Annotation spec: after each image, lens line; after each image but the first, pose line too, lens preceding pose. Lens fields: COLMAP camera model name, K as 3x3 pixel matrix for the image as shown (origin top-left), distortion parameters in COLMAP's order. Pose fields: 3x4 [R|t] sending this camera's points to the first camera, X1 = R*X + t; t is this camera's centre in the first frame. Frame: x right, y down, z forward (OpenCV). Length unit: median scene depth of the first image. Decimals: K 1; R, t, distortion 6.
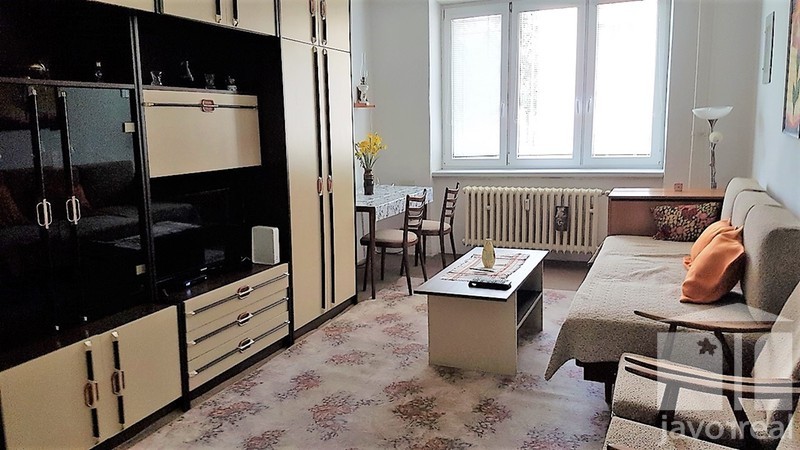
lens RADIAL K [[659.8, 0, 395.5], [0, 659.8, 222.3], [0, 0, 1]] dist [0.285792, -0.460839]
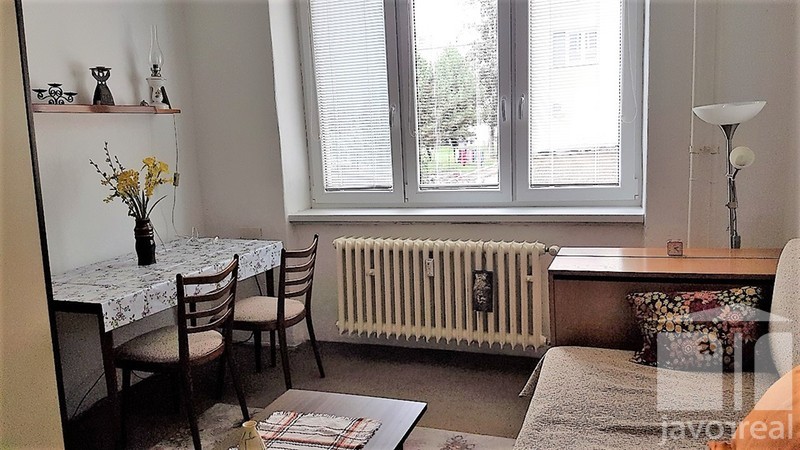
lens RADIAL K [[659.8, 0, 395.5], [0, 659.8, 222.3], [0, 0, 1]] dist [0.285792, -0.460839]
pose [[0.998810, -0.024981, 0.041895, 0.143854], [0.026009, 0.999369, -0.024172, -0.055622], [-0.041265, 0.025233, 0.998830, 0.395467]]
